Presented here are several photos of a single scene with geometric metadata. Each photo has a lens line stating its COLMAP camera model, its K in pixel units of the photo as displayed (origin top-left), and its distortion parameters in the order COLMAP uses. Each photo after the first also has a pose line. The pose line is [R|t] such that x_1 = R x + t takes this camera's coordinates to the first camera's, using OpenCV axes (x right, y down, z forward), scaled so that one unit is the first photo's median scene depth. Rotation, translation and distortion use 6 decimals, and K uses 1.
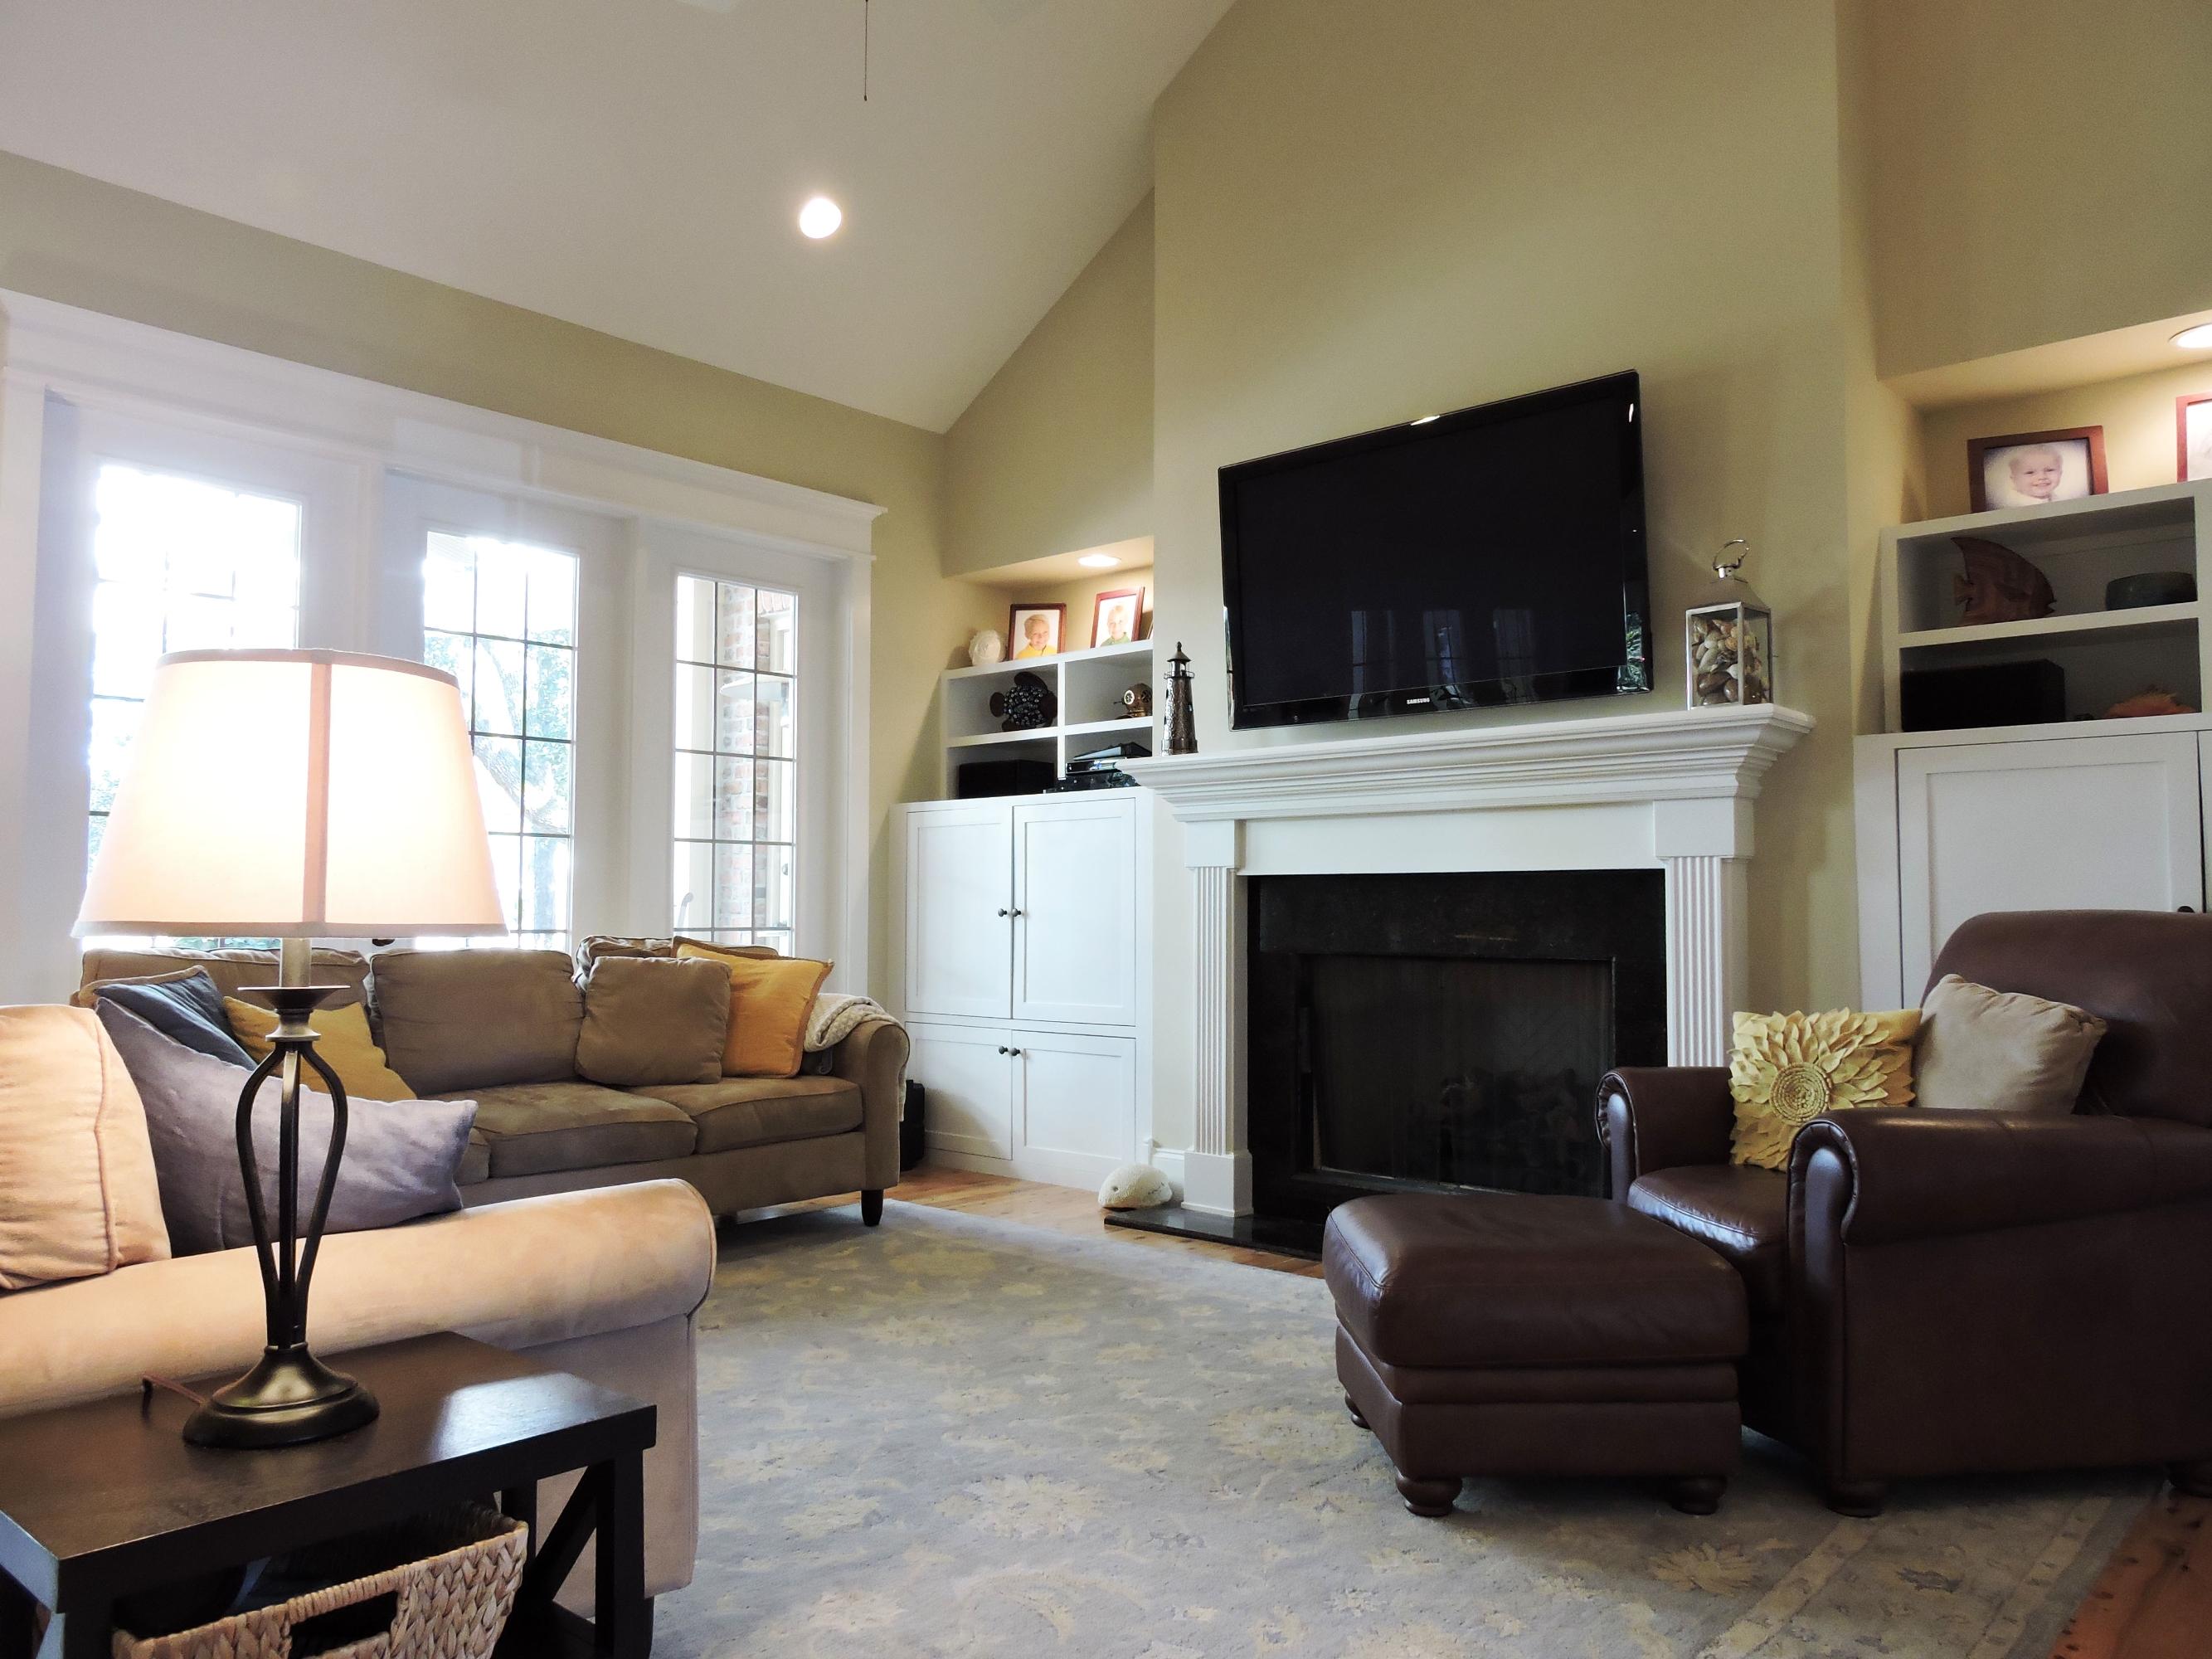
lens RADIAL K [[1573.8, 0, 1106.0], [0, 1573.8, 829.5], [0, 0, 1]] dist [-0.002926, 0.000056]
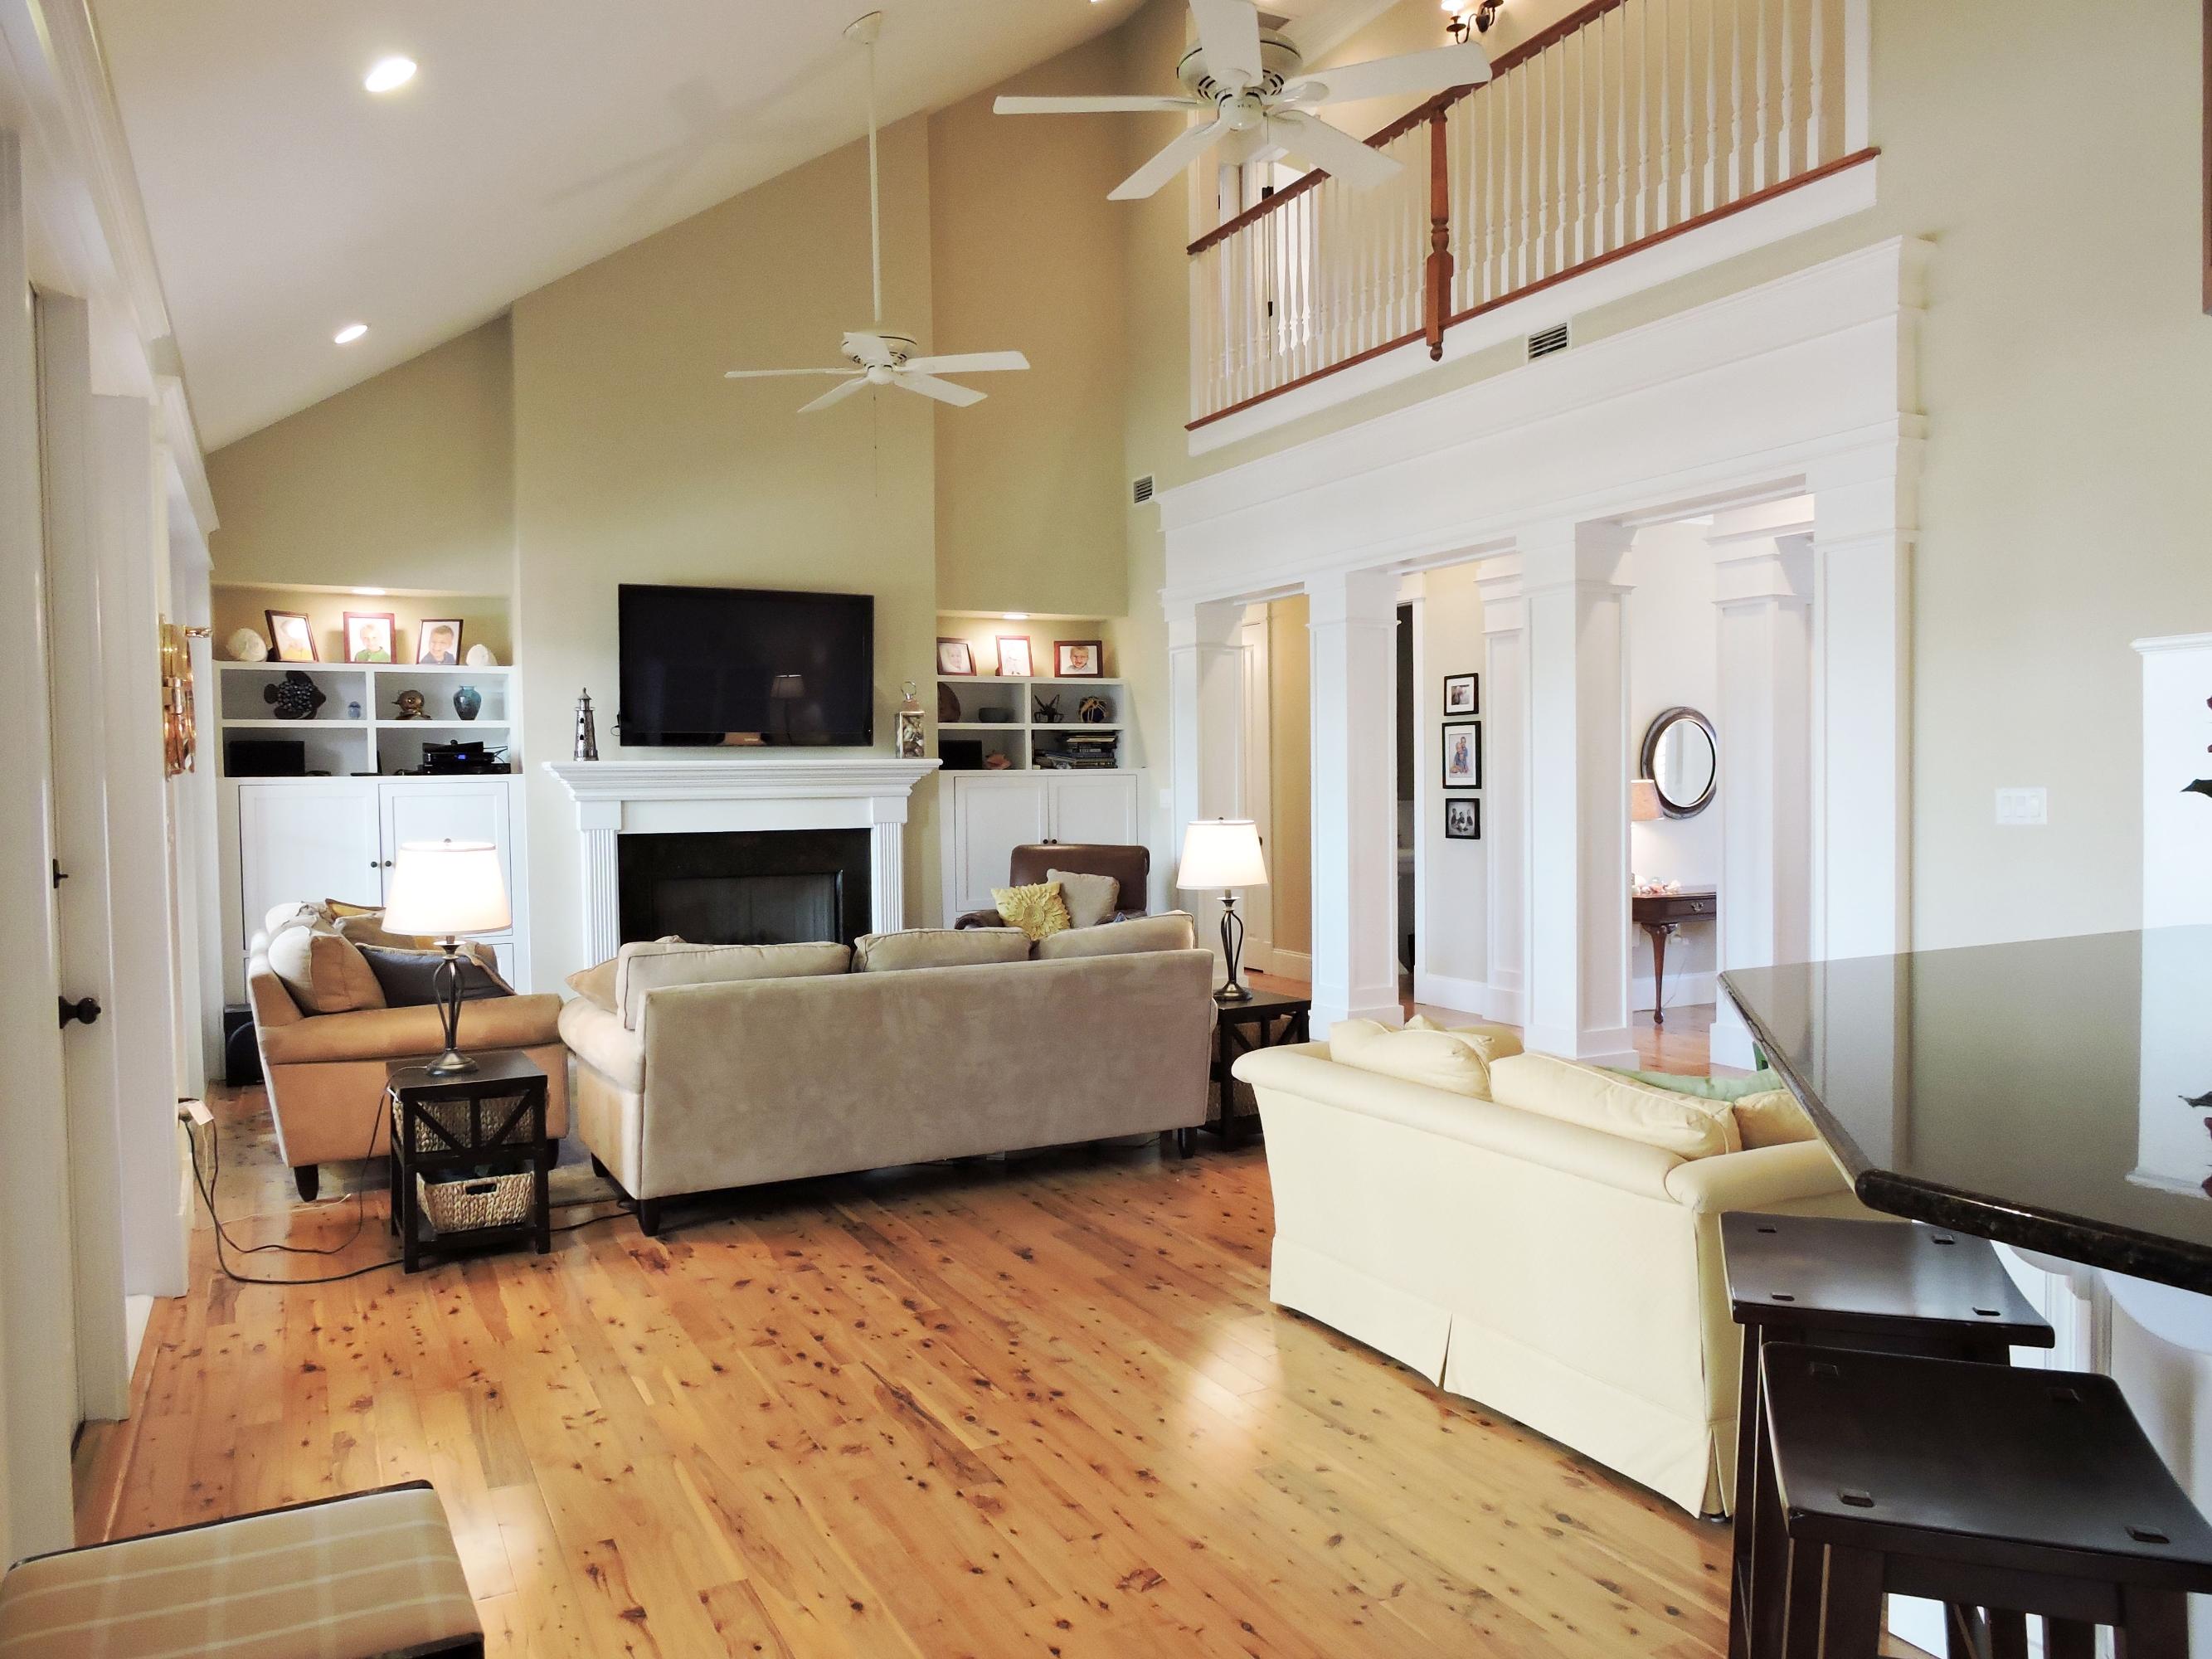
lens RADIAL K [[1573.8, 0, 1106.0], [0, 1573.8, 829.5], [0, 0, 1]] dist [-0.002926, 0.000056]
pose [[0.353540, -0.041772, 0.934486, -1.255243], [-0.036298, 0.997637, 0.058327, -0.090484], [-0.934715, -0.054540, 0.351189, -0.040717]]
